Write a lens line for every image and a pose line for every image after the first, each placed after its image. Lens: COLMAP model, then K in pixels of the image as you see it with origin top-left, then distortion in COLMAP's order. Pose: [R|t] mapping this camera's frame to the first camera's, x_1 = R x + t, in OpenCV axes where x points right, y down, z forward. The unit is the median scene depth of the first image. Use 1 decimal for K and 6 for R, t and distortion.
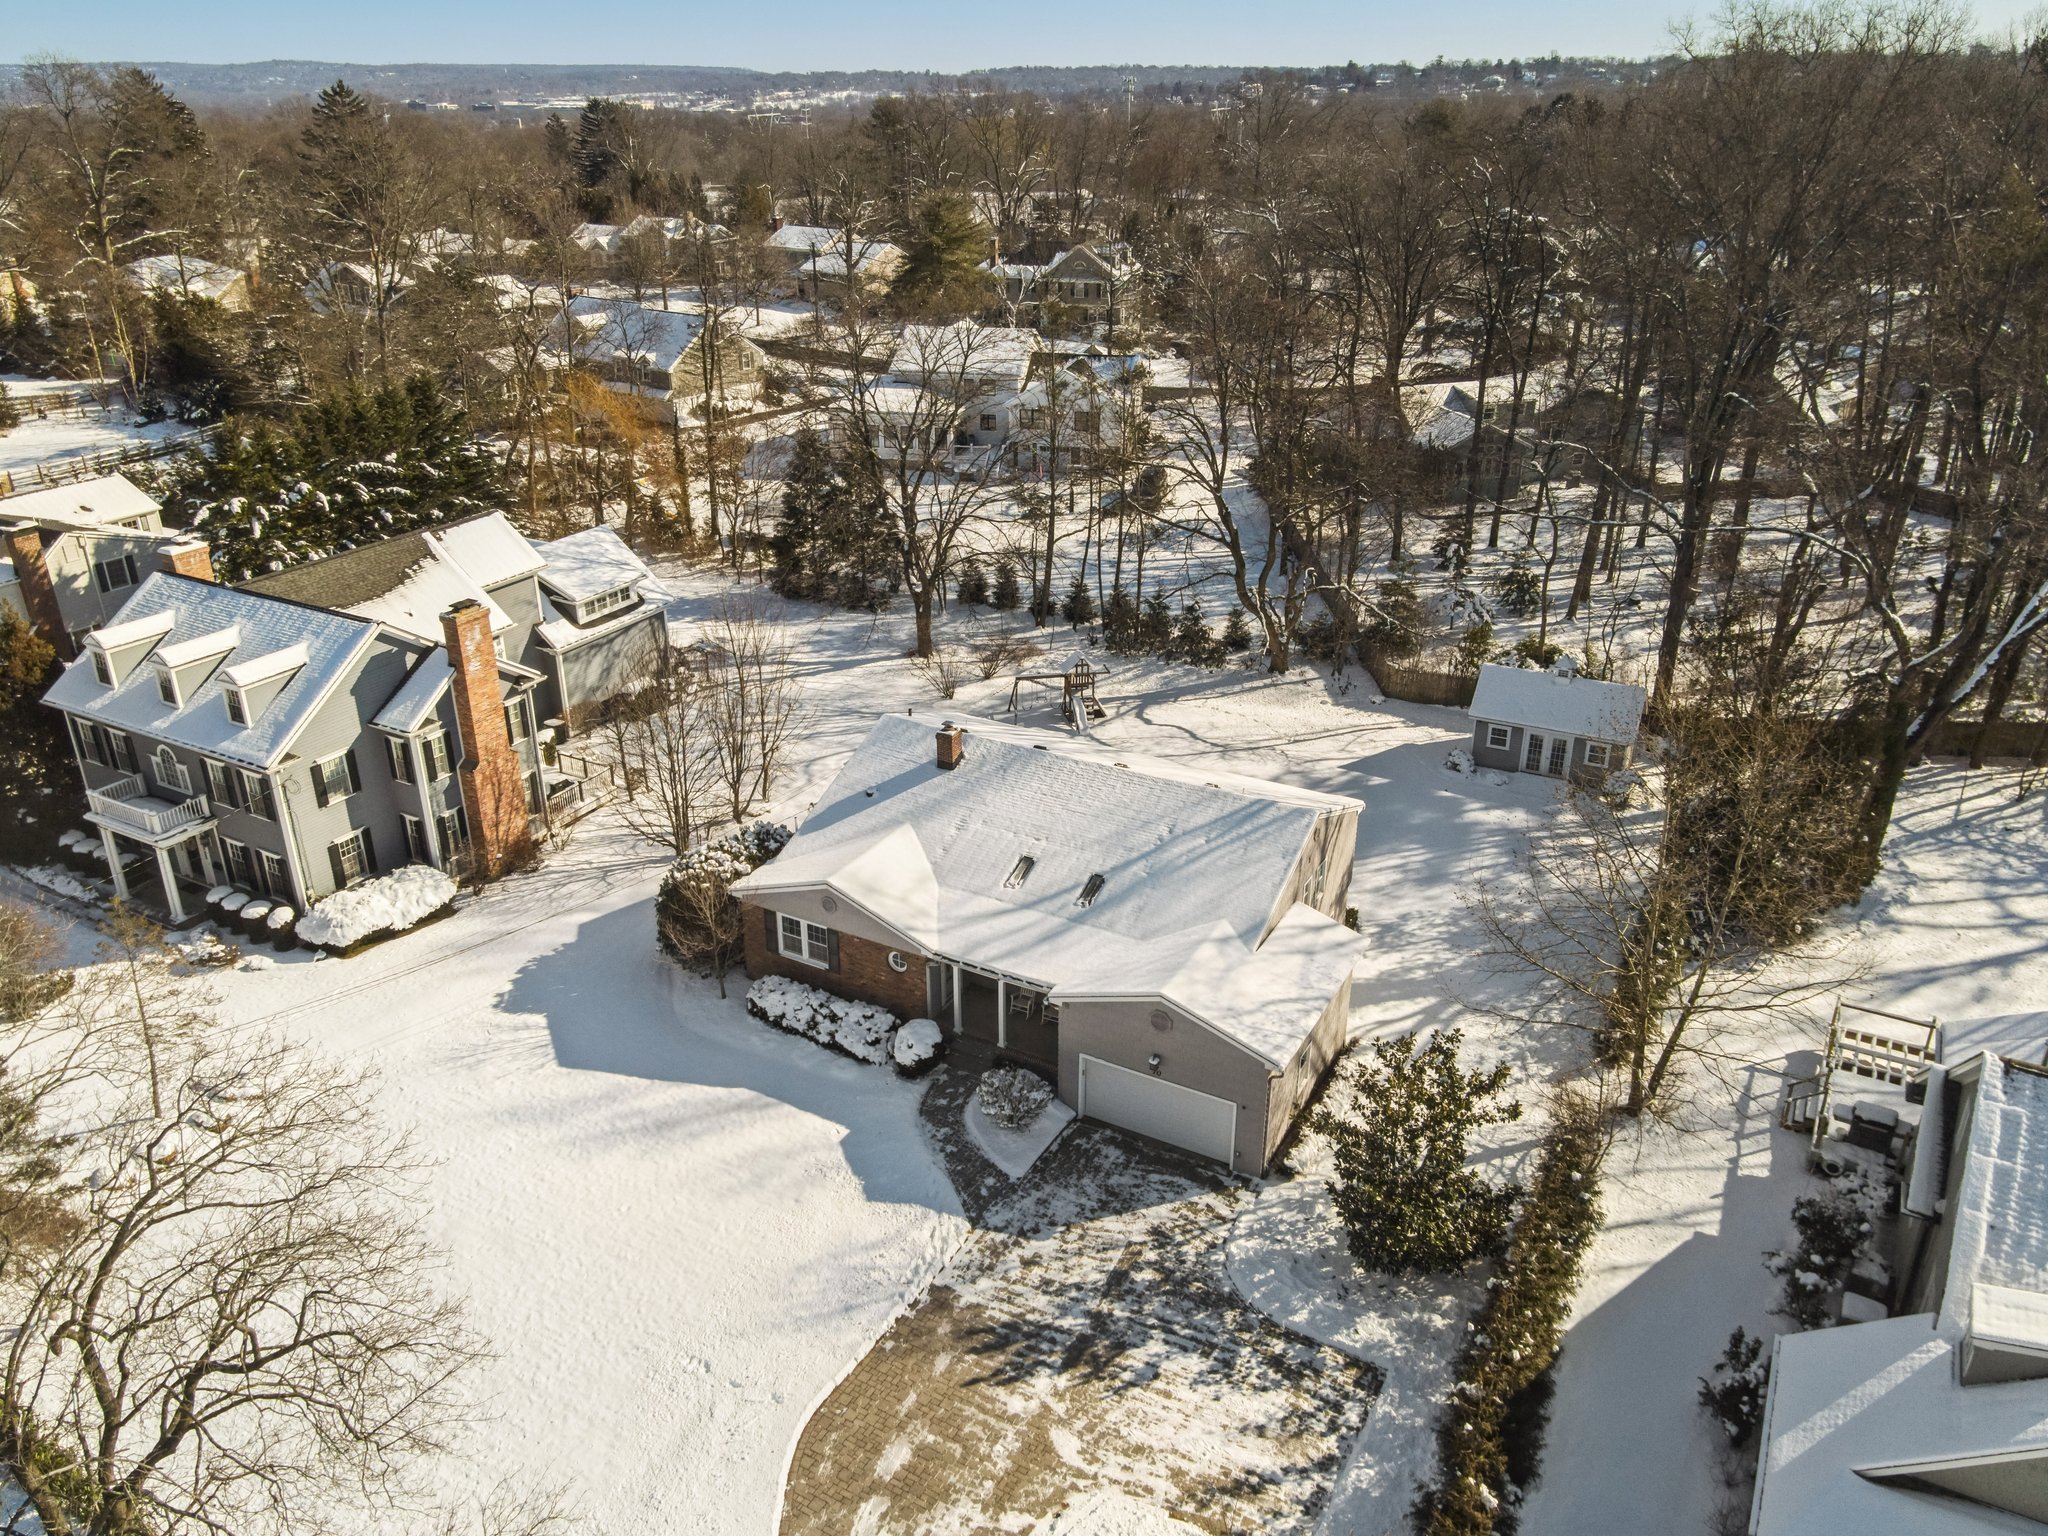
lens RADIAL K [[1507.8, 0, 1023.6], [0, 1507.8, 750.5], [0, 0, 1]] dist [-0.016749, 0.066456]
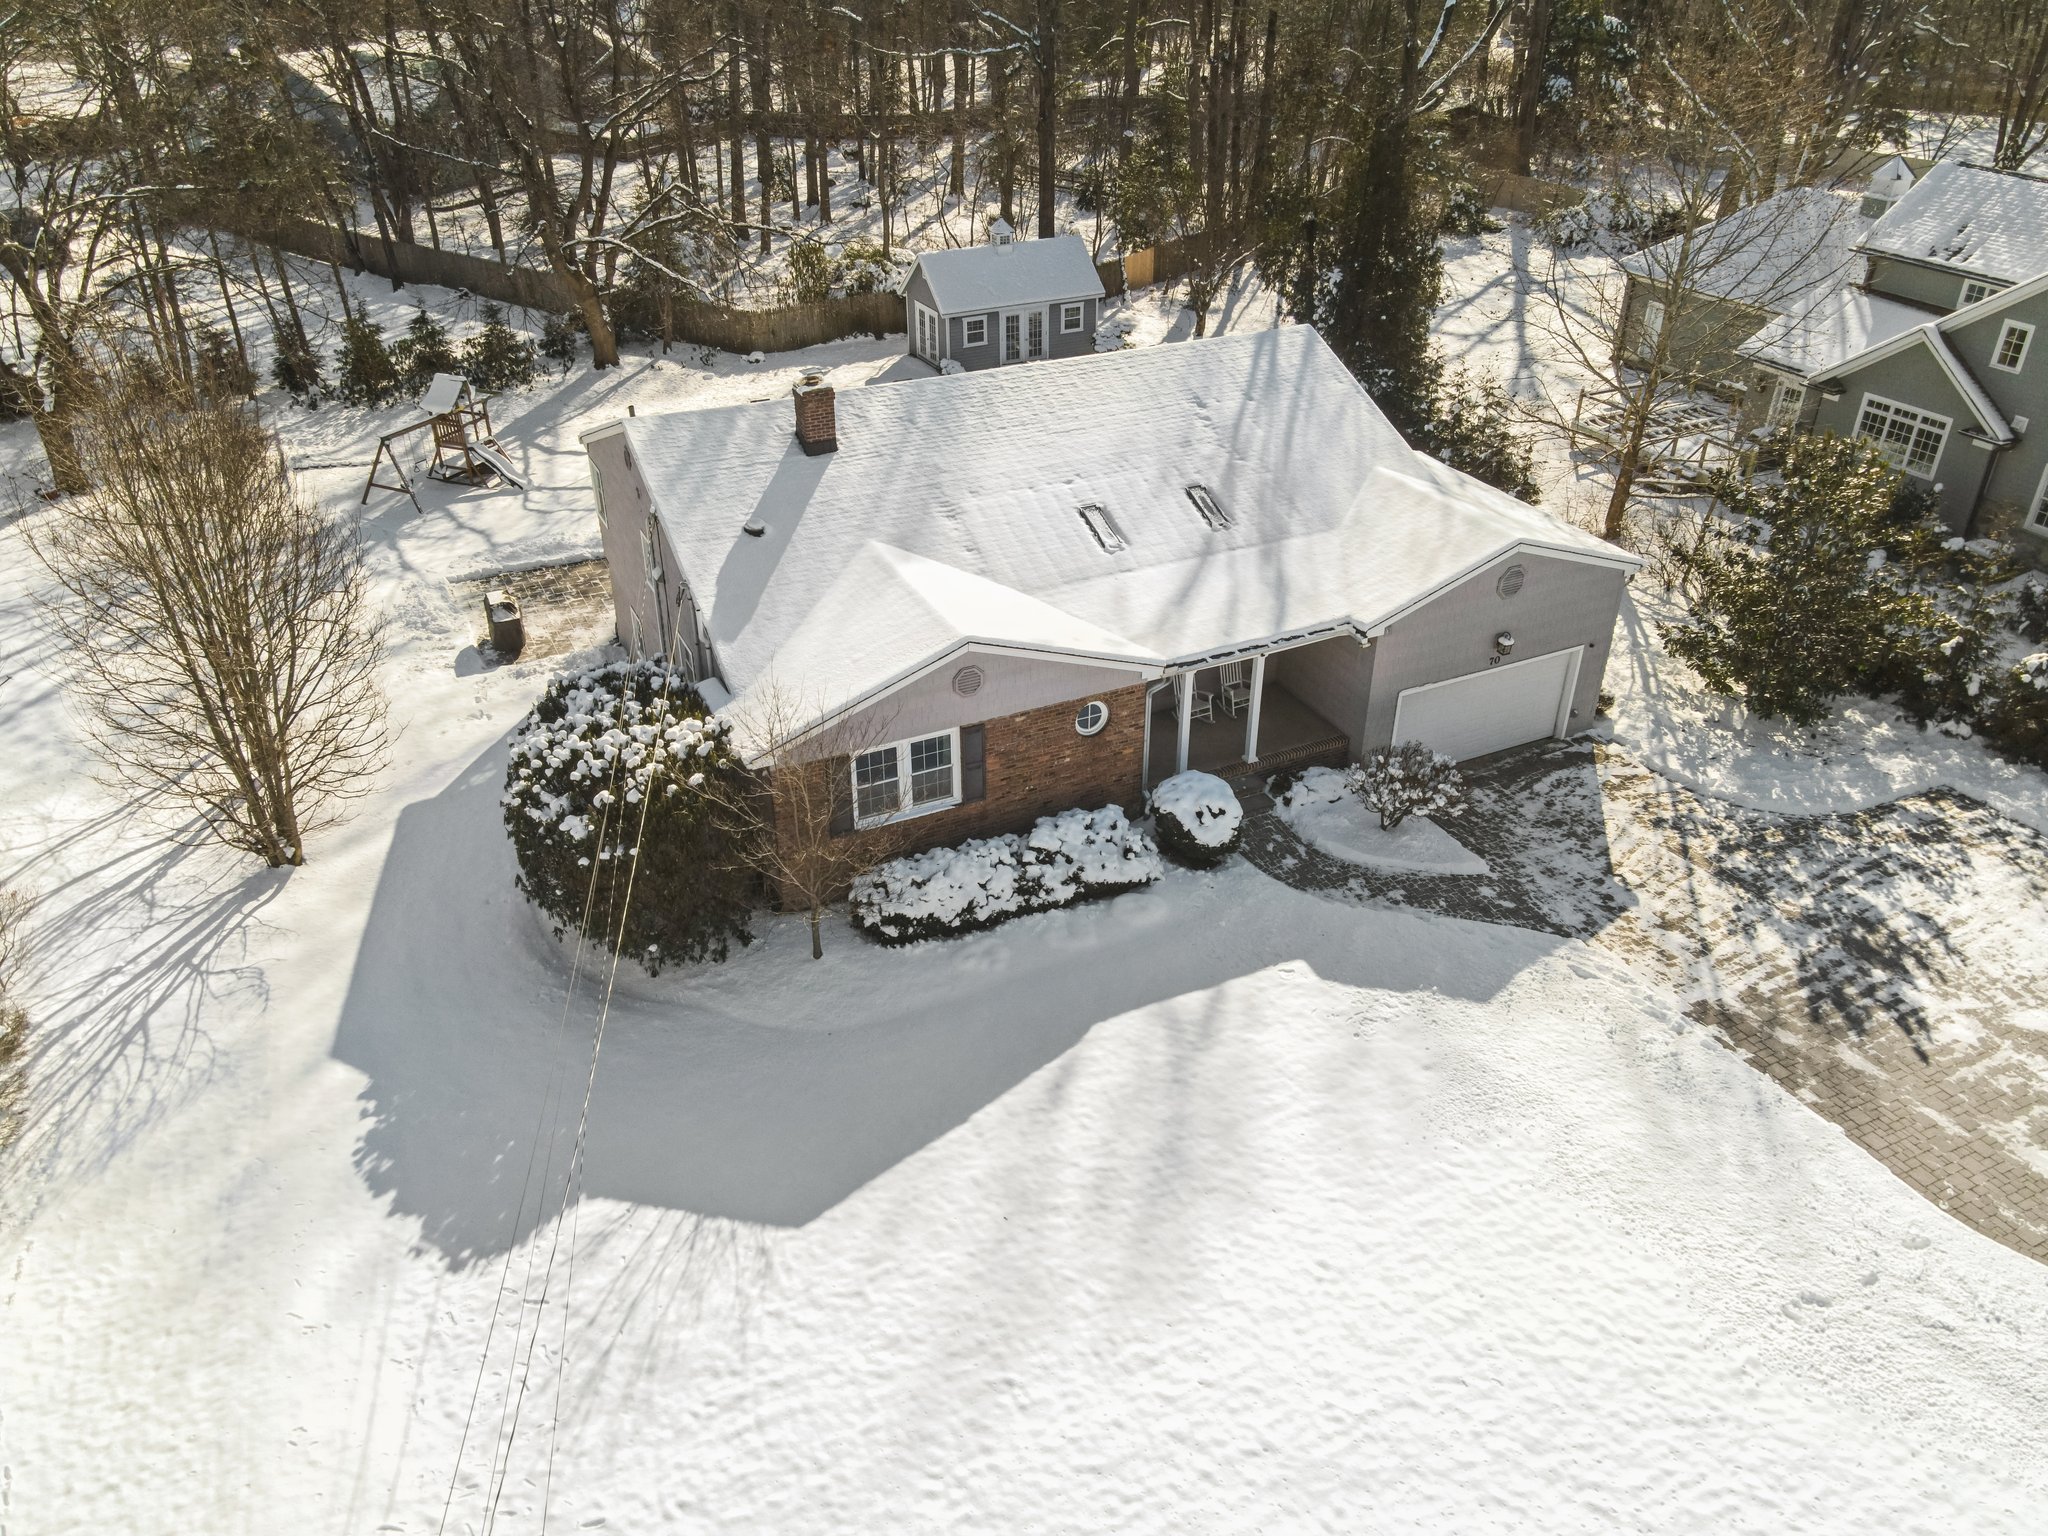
lens RADIAL K [[1490.0, 0, 1024.0], [0, 1490.0, 768.0], [0, 0, 1]] dist [0.019002, 0.004990]
pose [[0.568615, -0.421940, 0.706147, -0.515895], [0.332733, 0.903044, 0.271662, -0.009123], [-0.752307, 0.080487, 0.653878, 0.639098]]
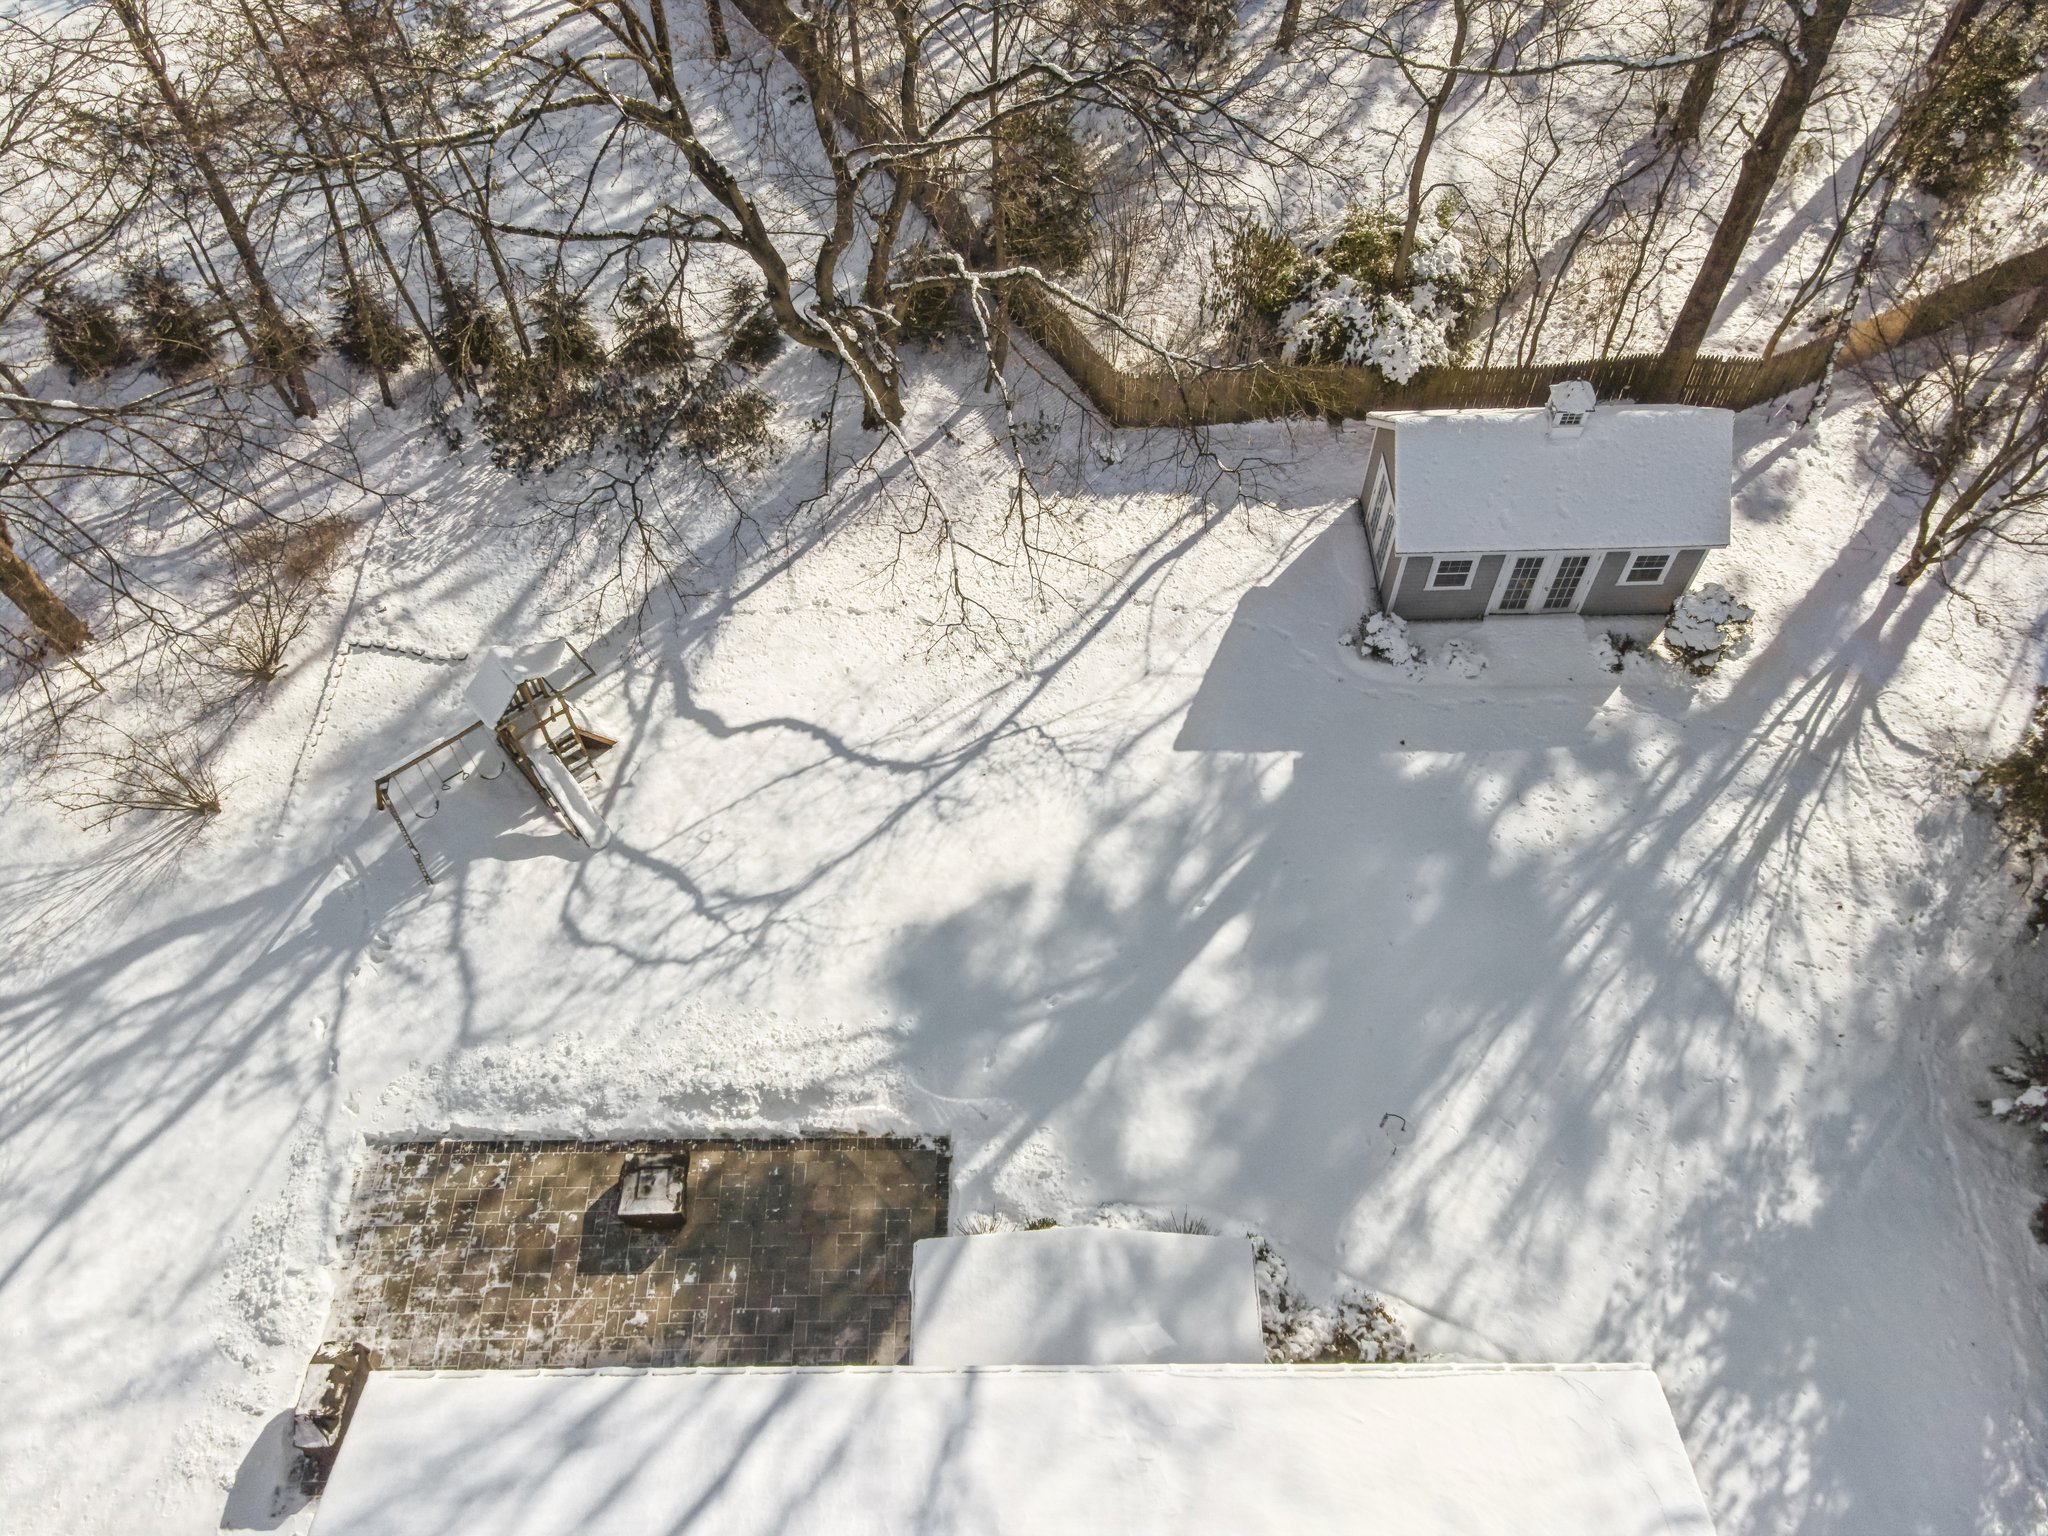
lens RADIAL K [[1502.6, 0, 1018.8], [0, 1502.6, 763.8], [0, 0, 1]] dist [0.019688, 0.003600]
pose [[0.871006, -0.407574, 0.274285, 0.053399], [0.202995, 0.807009, 0.554554, -0.361249], [-0.447372, -0.427341, 0.785645, 0.931928]]
